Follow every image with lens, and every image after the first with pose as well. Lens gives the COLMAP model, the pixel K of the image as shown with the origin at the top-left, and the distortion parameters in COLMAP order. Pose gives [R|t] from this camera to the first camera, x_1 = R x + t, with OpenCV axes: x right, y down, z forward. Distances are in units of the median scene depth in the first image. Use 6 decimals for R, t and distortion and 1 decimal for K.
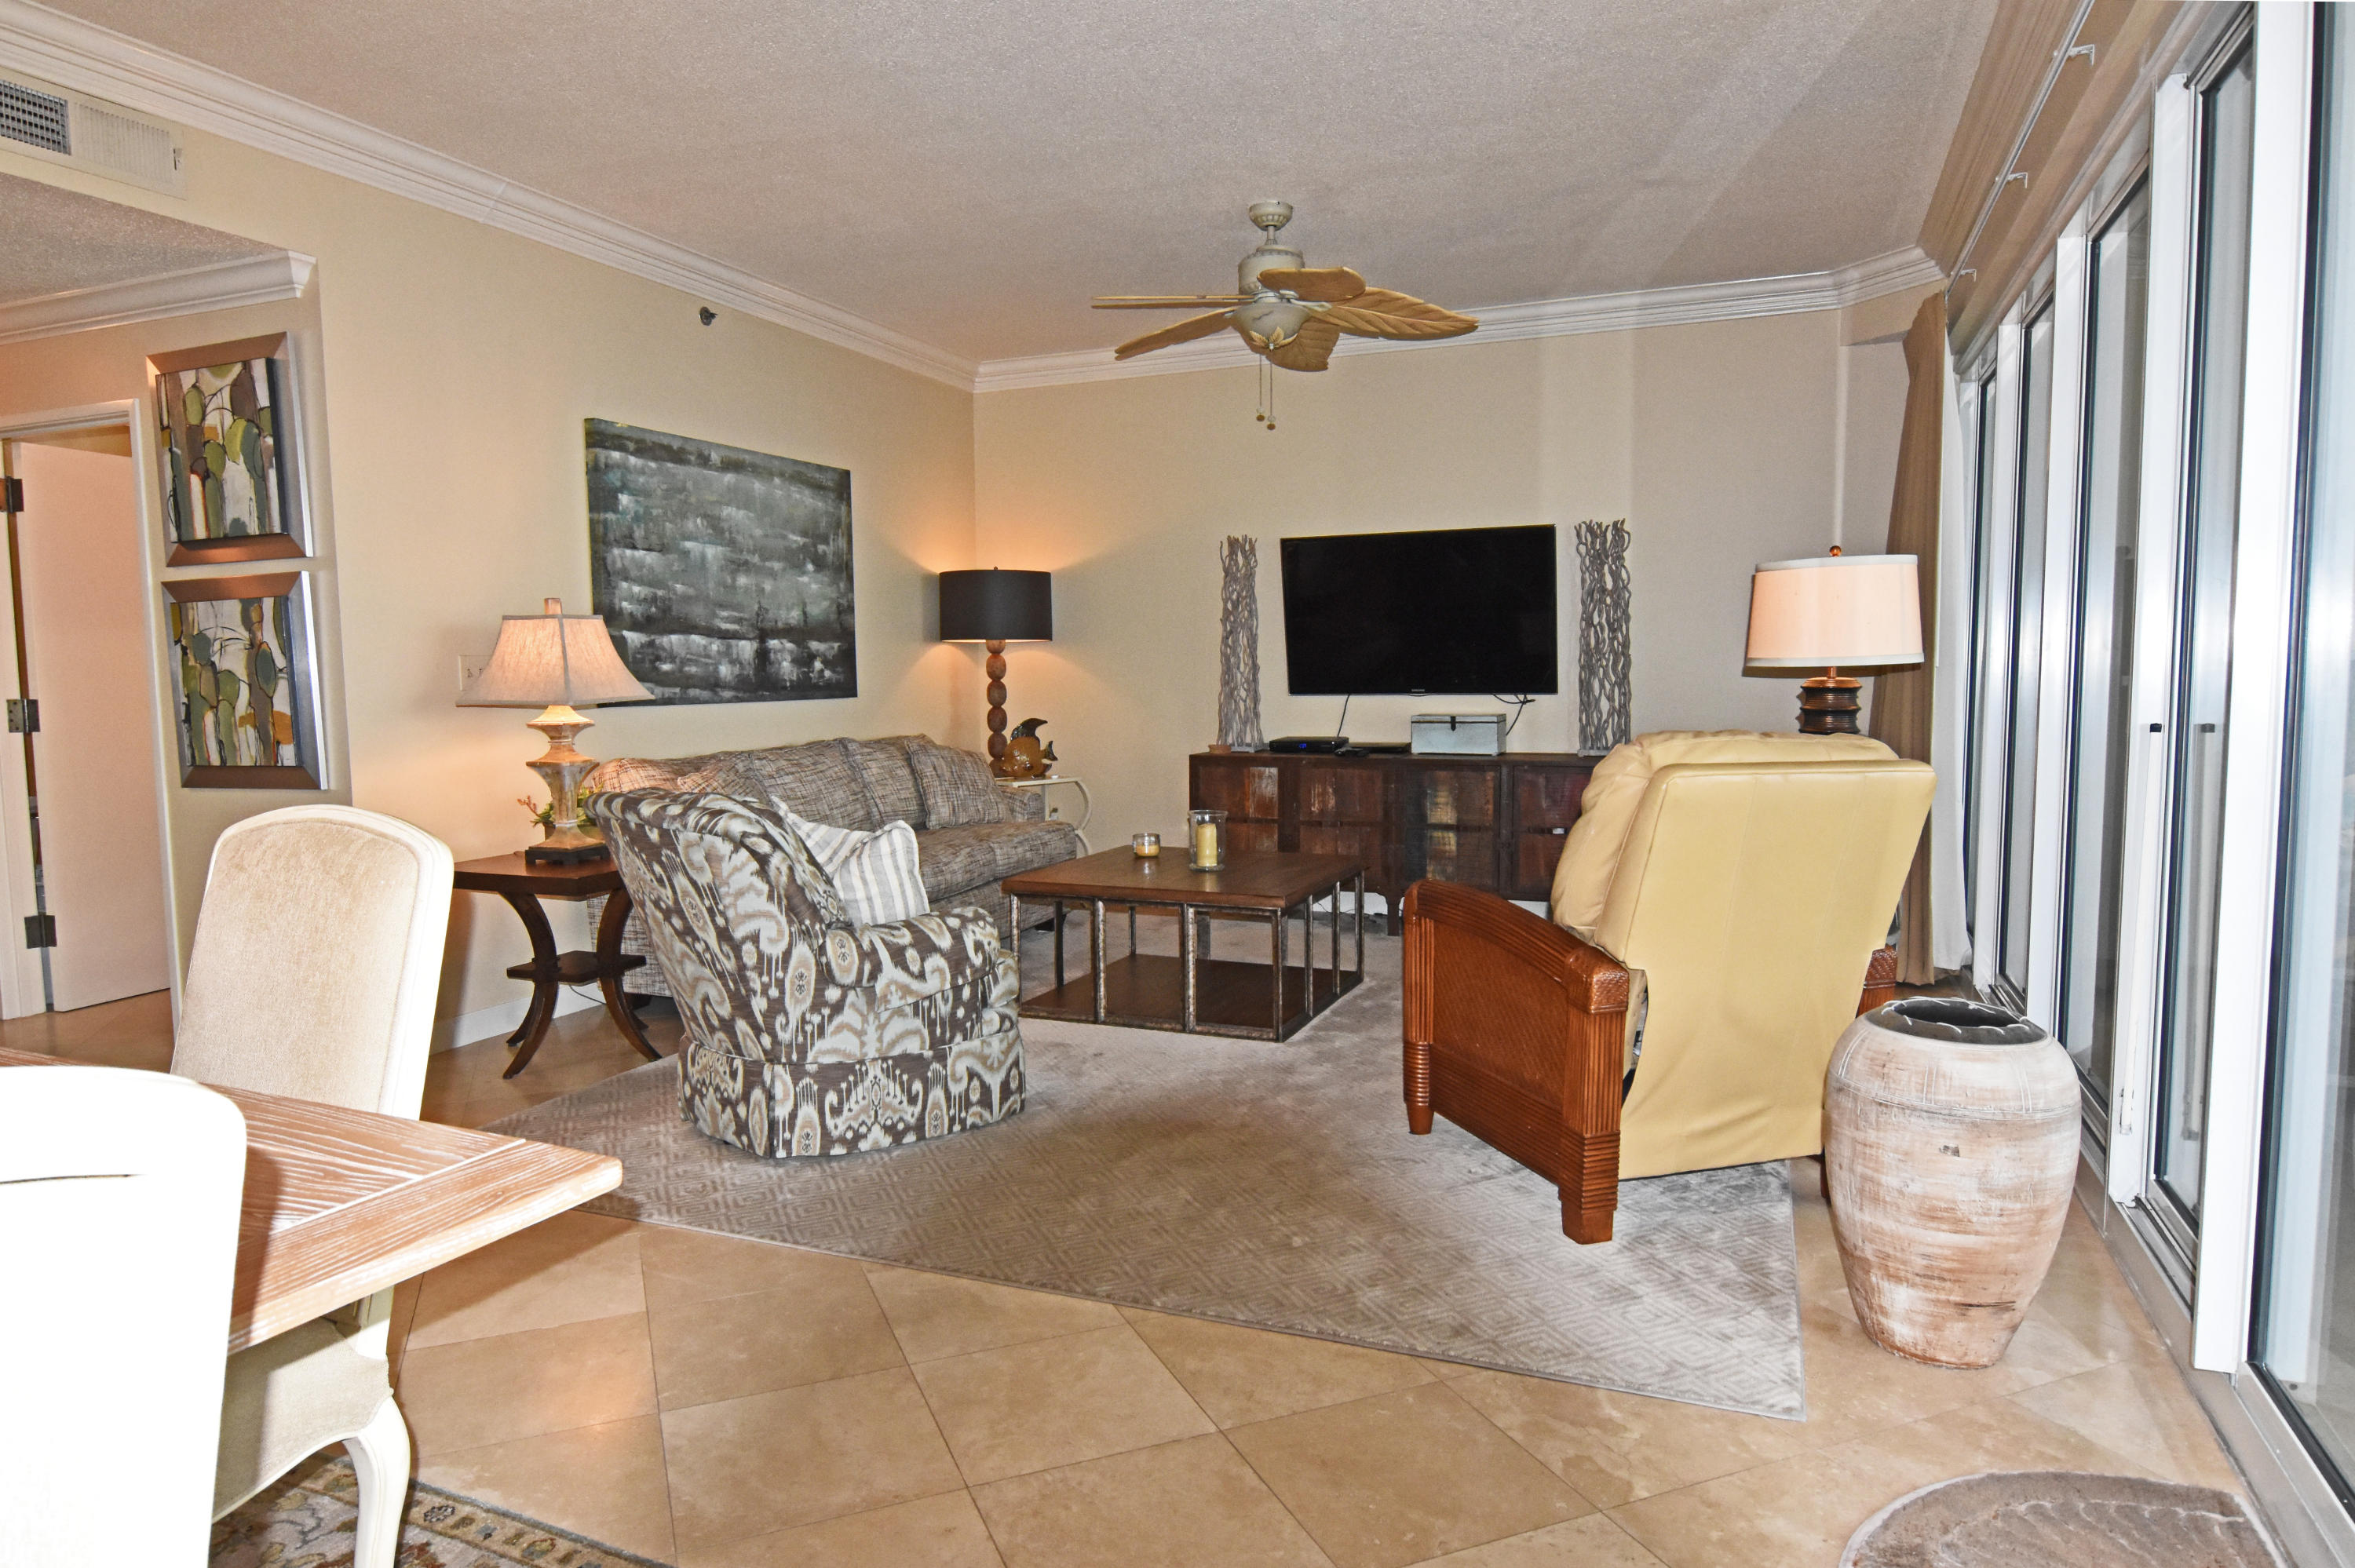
lens RADIAL K [[1282.6, 0, 1169.7], [0, 1282.6, 758.0], [0, 0, 1]] dist [0.049244, -0.000101]
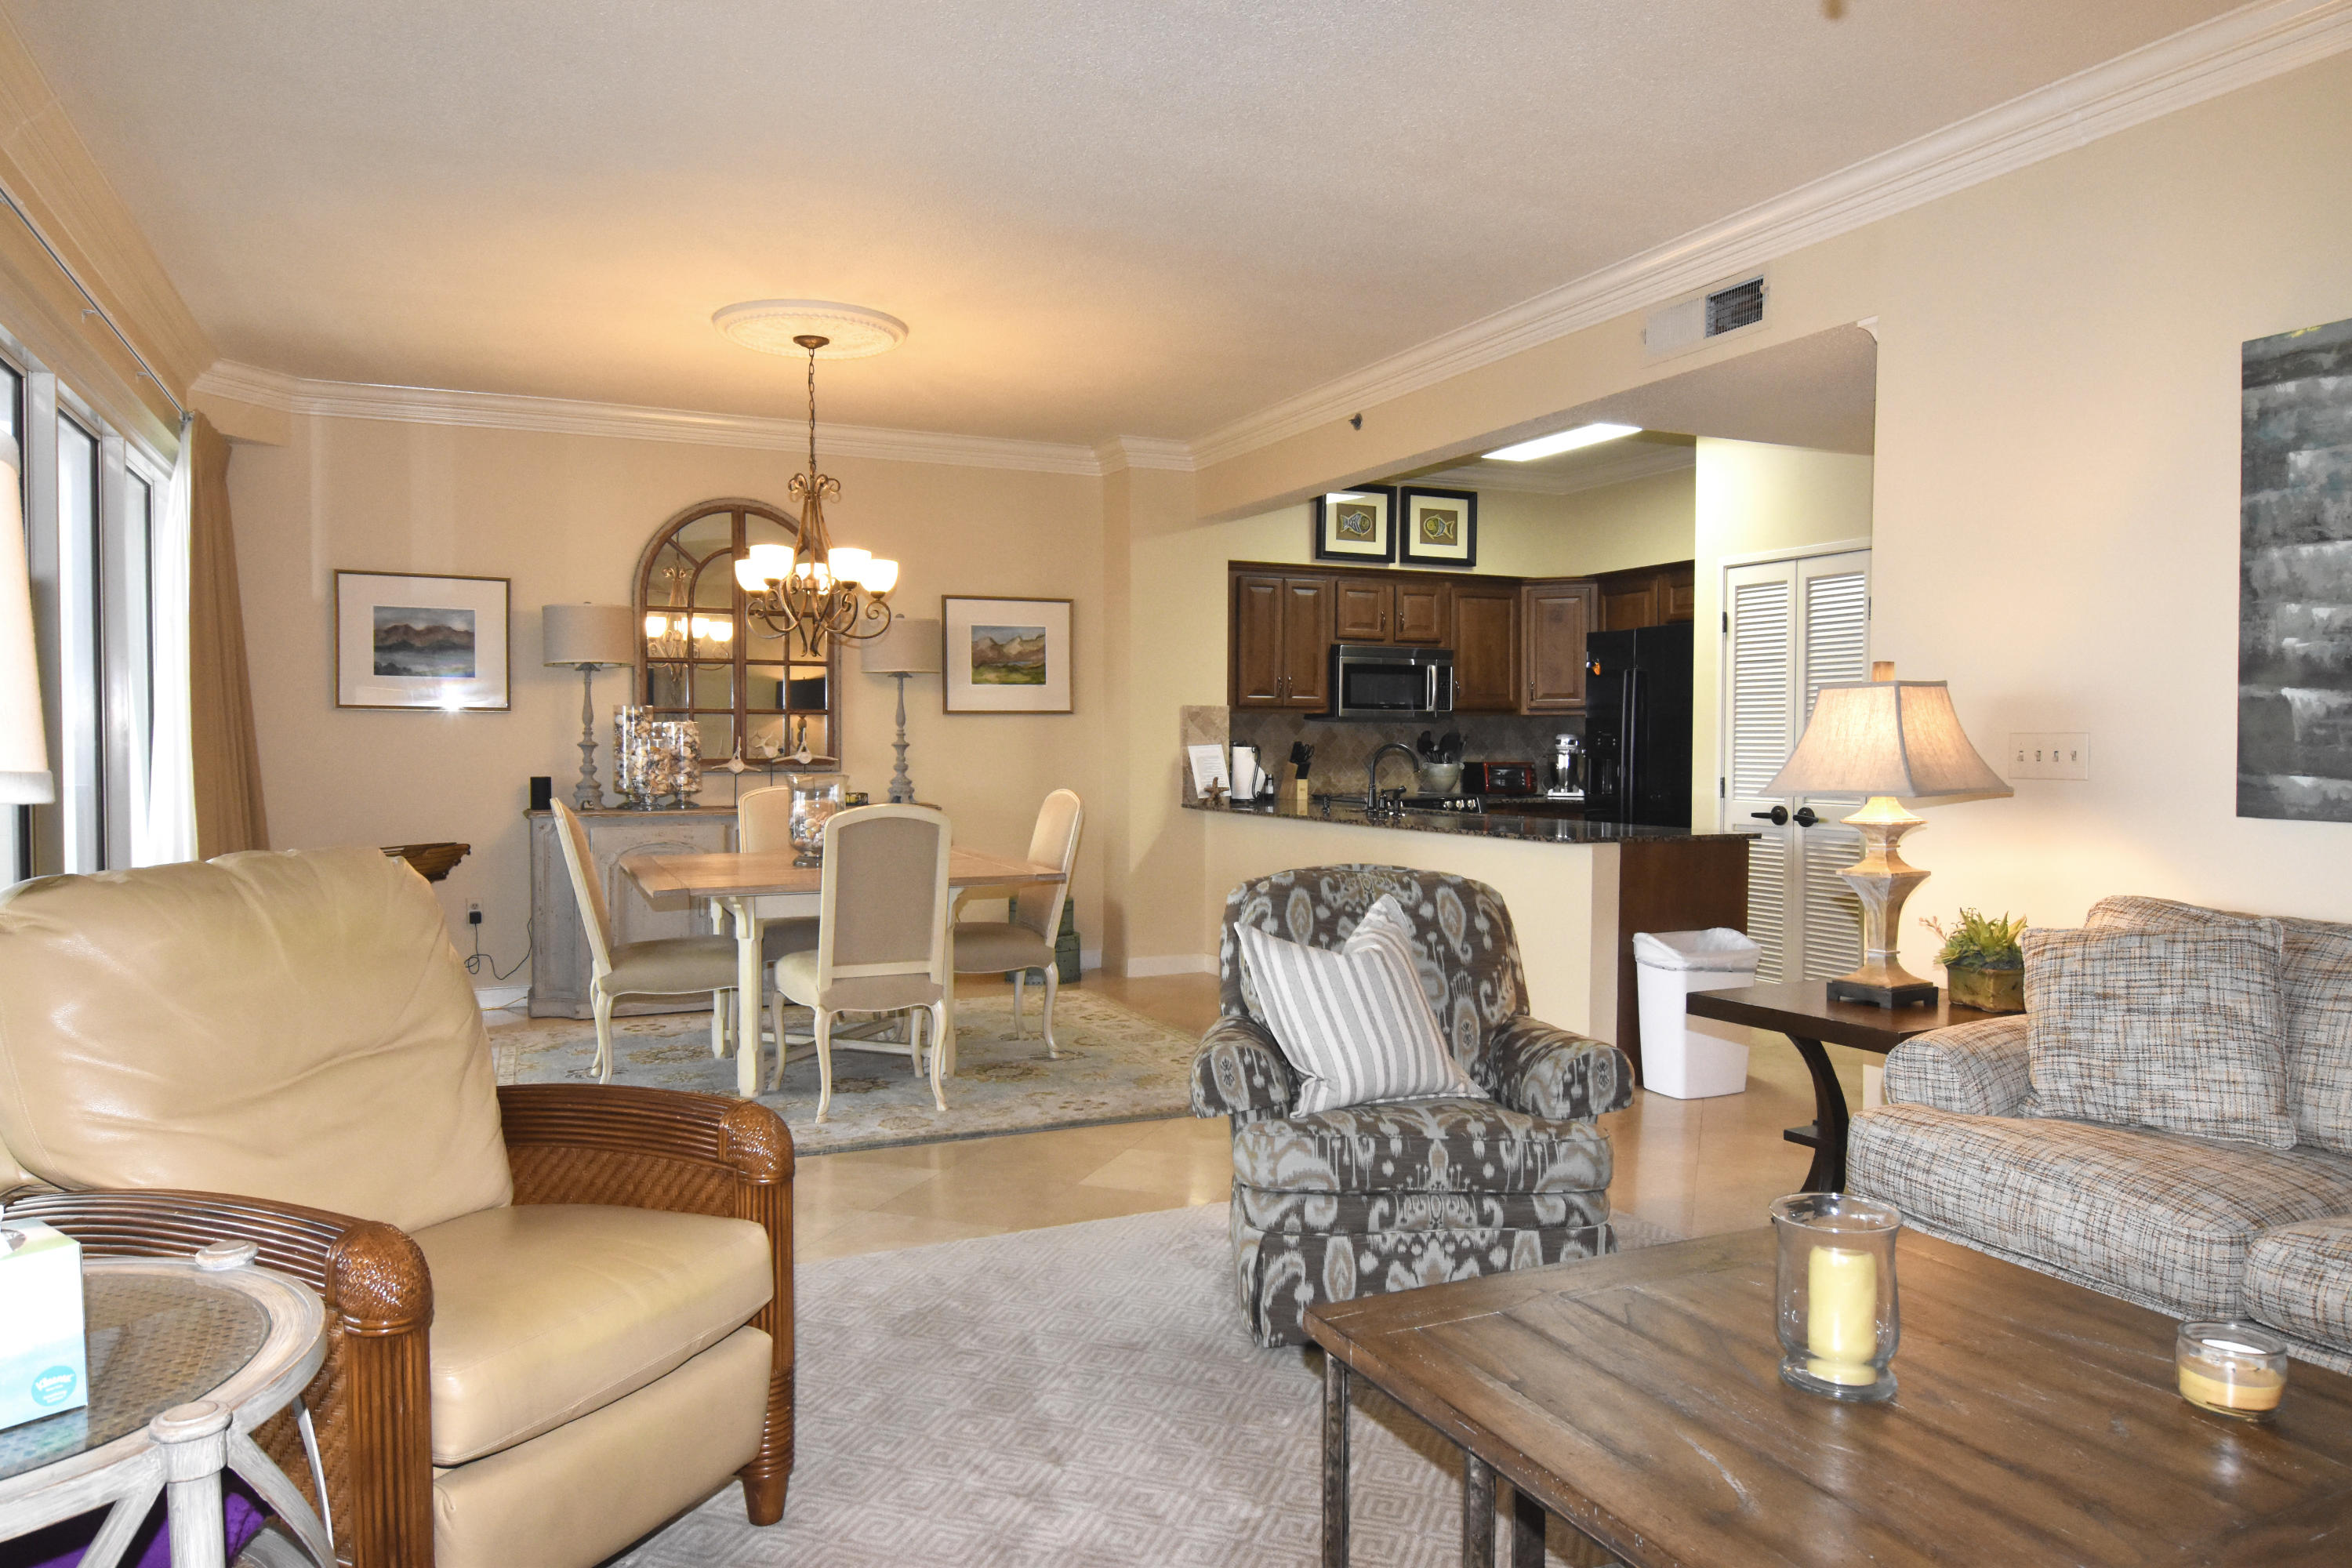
lens RADIAL K [[1546.1, 0, 1176.0], [0, 1546.1, 784.0], [0, 0, 1]] dist [0.004809, -0.003053]
pose [[-0.617023, 0.027349, -0.786469, 0.434427], [-0.059475, 0.994917, 0.081258, -0.083237], [0.784694, 0.096913, -0.612260, 1.051744]]
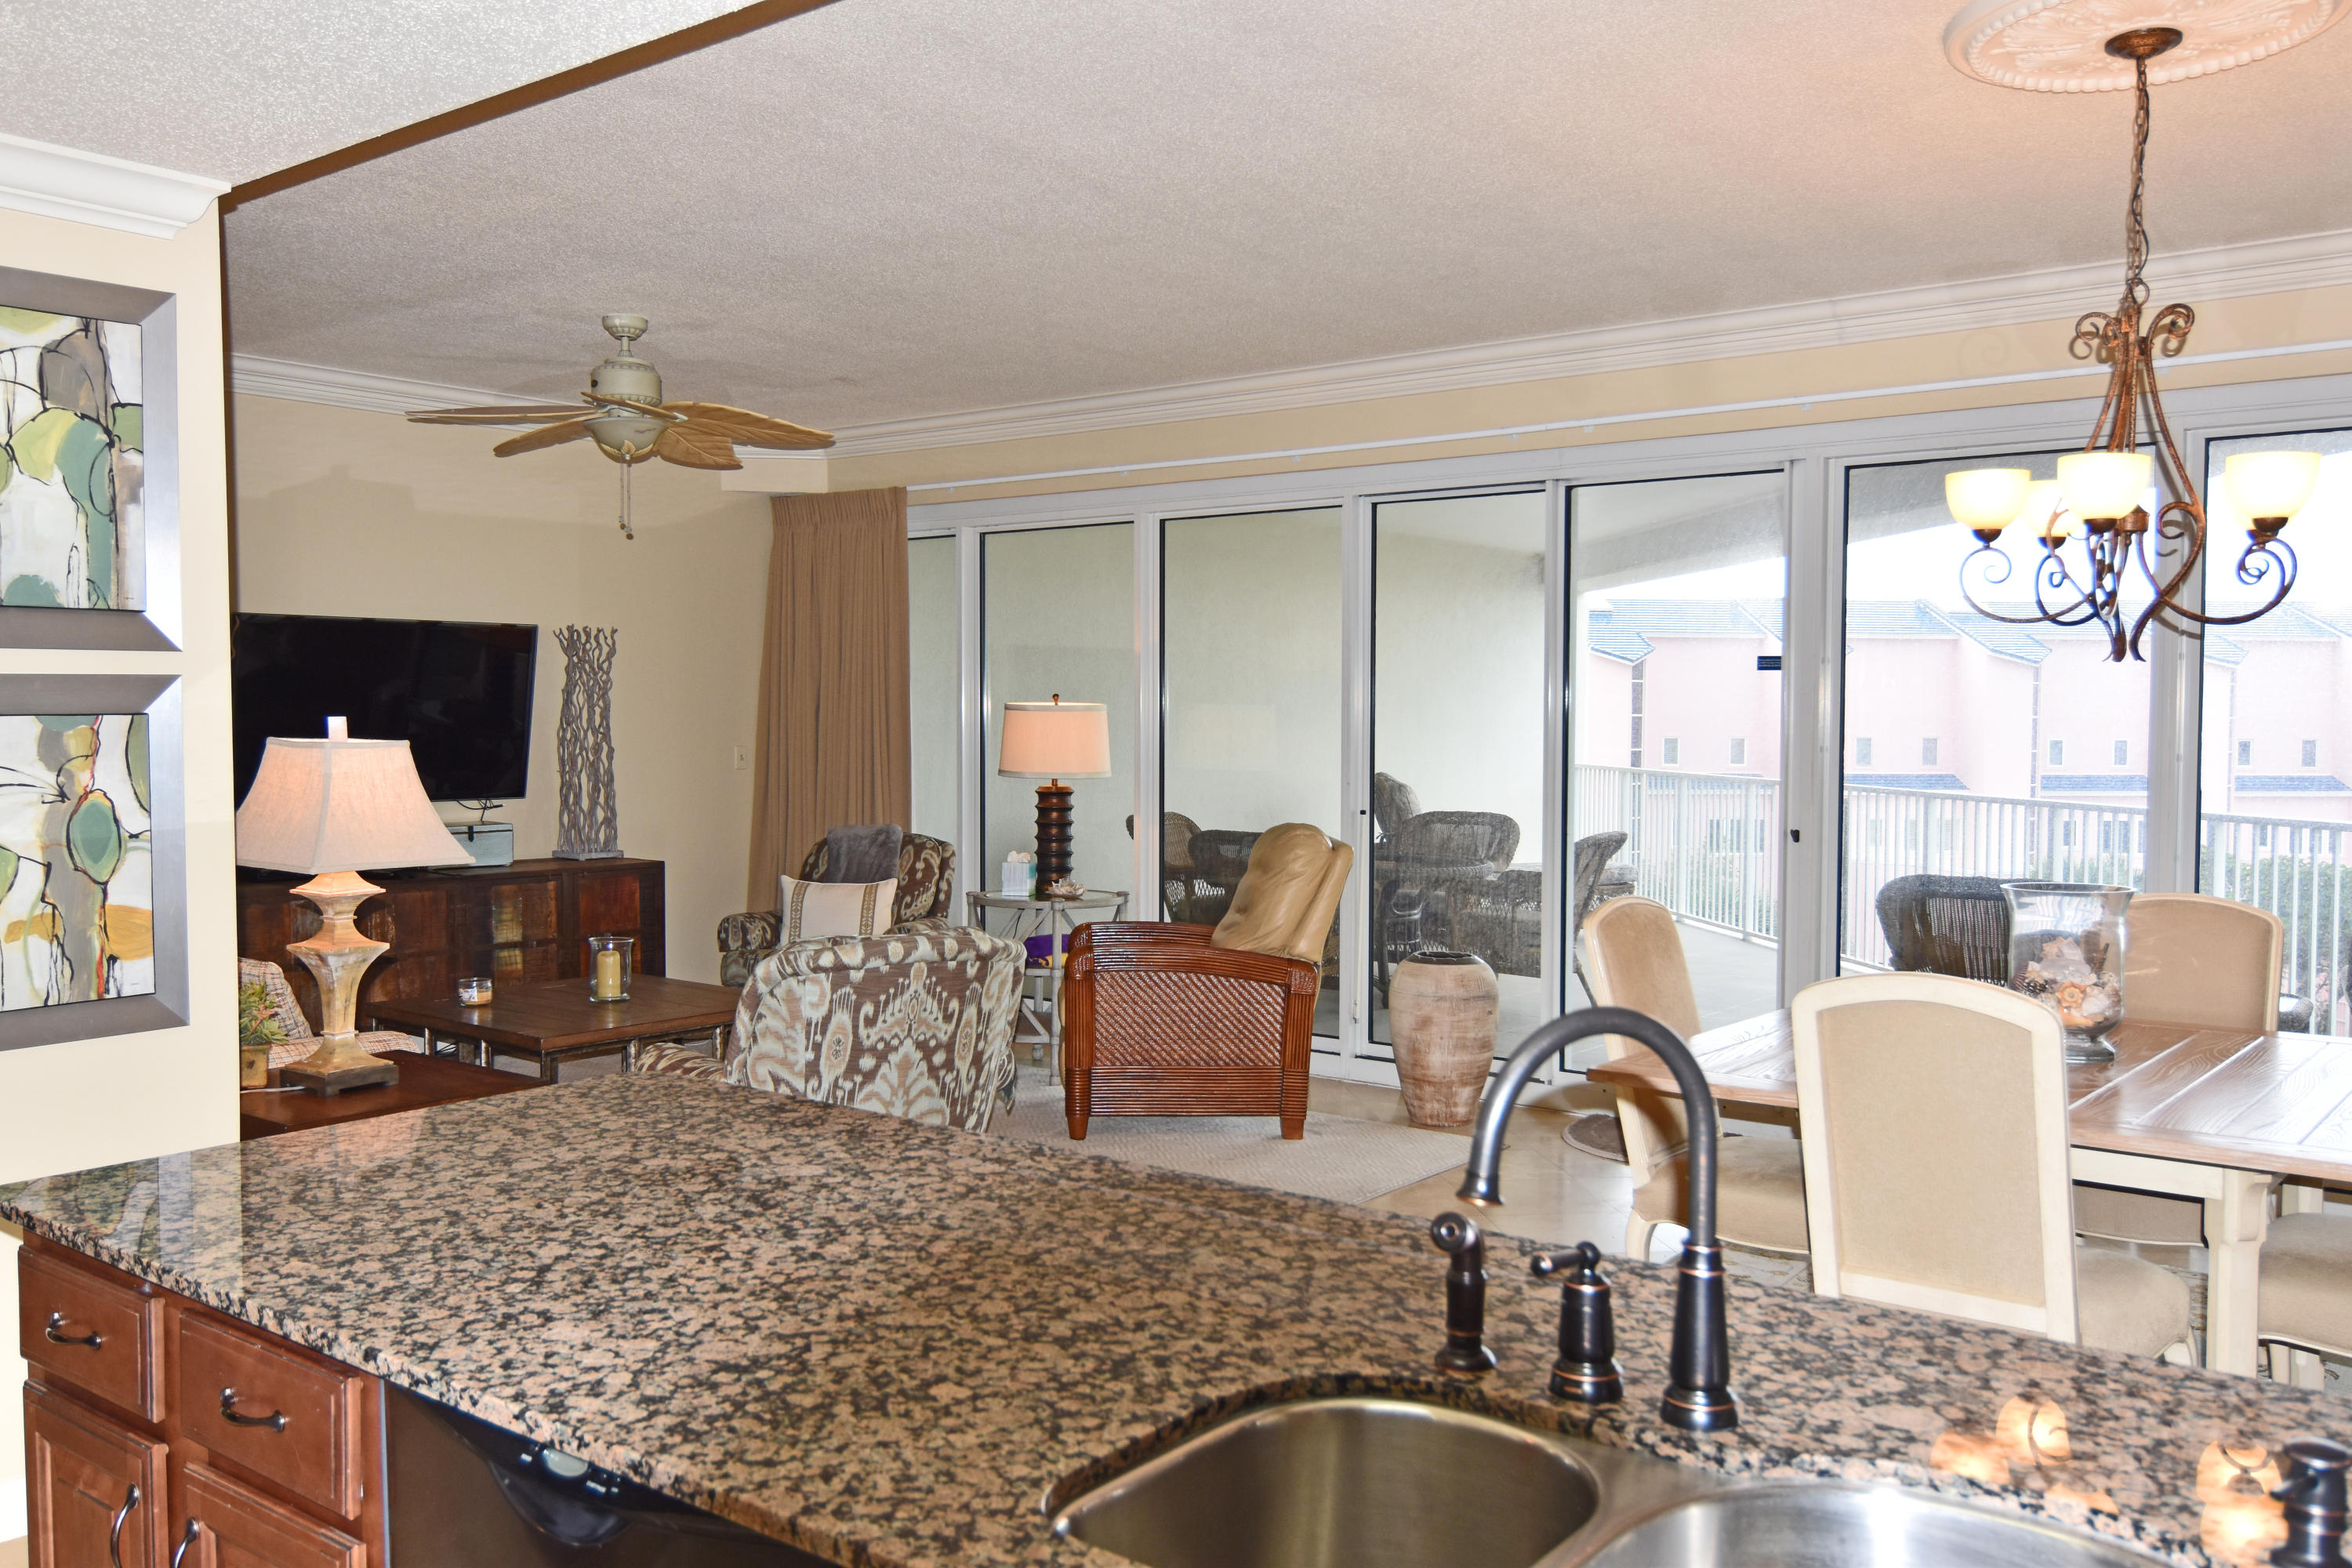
lens RADIAL K [[1885.8, 0, 1176.0], [0, 1885.8, 784.0], [0, 0, 1]] dist [0.007380, 0.002035]
pose [[0.196473, -0.029682, 0.980060, -1.182304], [0.071629, 0.997306, 0.015845, -0.057507], [-0.977889, 0.067087, 0.198070, 0.297848]]
